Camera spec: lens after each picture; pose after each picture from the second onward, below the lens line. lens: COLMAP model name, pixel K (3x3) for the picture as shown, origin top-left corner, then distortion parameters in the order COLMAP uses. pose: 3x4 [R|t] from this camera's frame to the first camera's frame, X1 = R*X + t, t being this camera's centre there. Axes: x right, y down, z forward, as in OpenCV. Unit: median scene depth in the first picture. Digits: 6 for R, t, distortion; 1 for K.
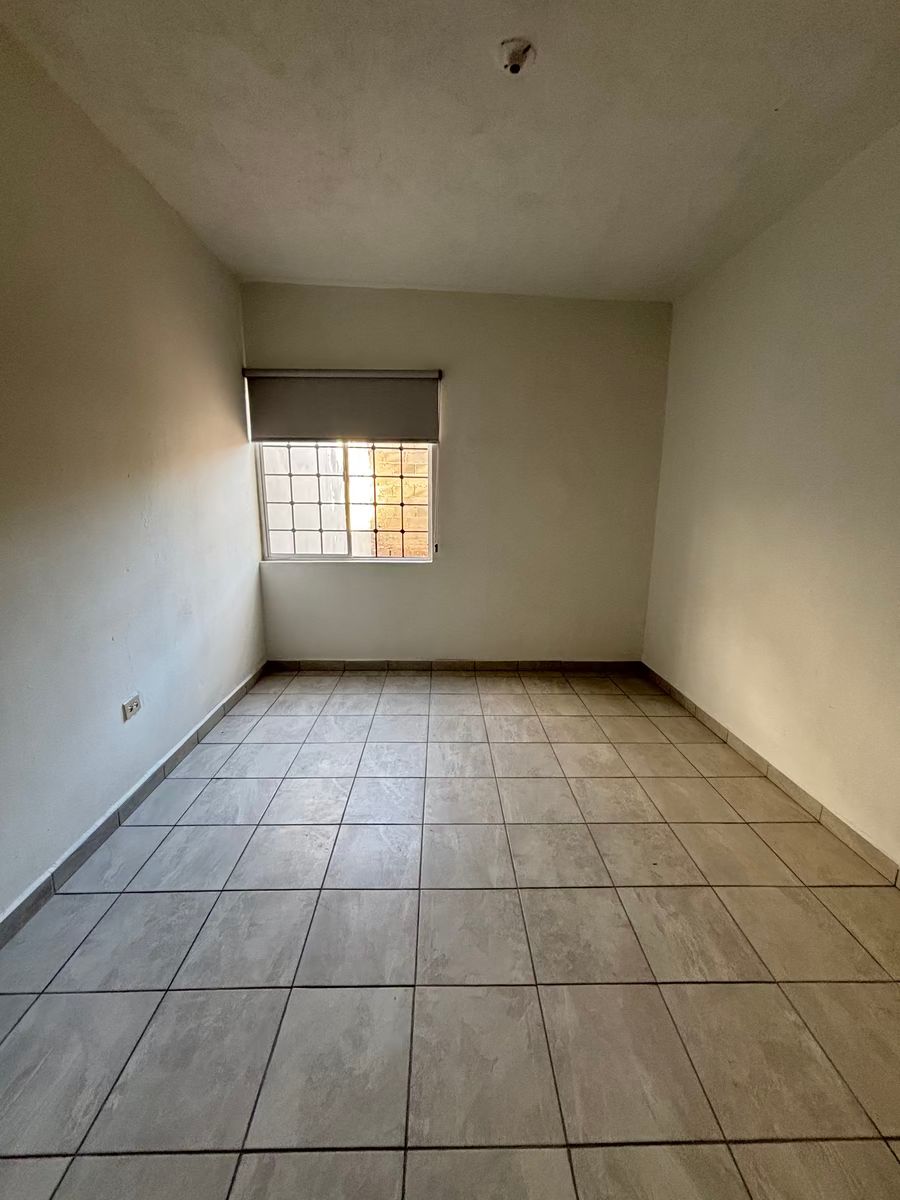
lens RADIAL K [[486.9, 0, 450.0], [0, 486.9, 600.0], [0, 0, 1]] dist [0.002354, 0.000046]
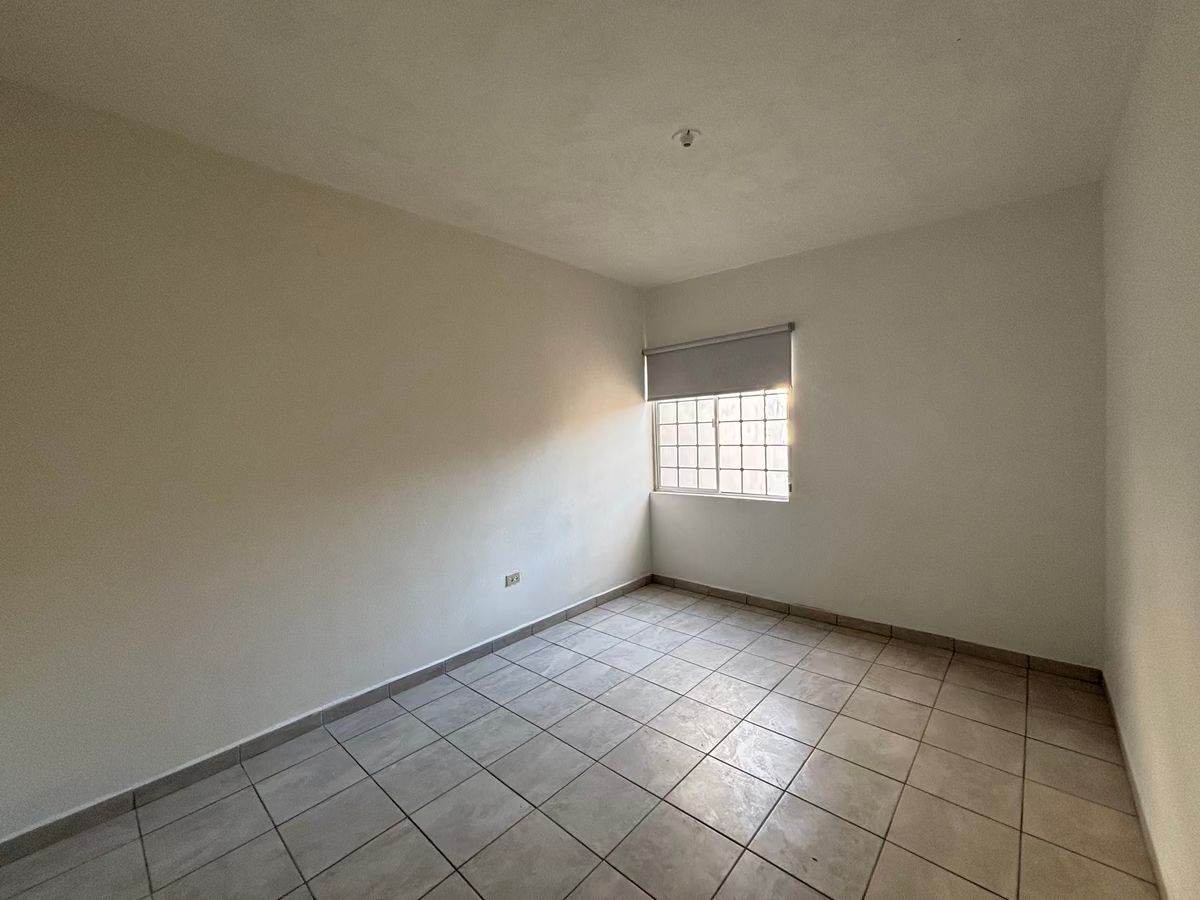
lens RADIAL K [[486.6, 0, 593.9], [0, 486.6, 445.2], [0, 0, 1]] dist [0.028109, -0.014361]
pose [[0.720008, -0.015624, -0.693790, 0.408118], [-0.106060, 0.985524, -0.132262, -0.017695], [0.685814, 0.168813, 0.707928, -0.014272]]
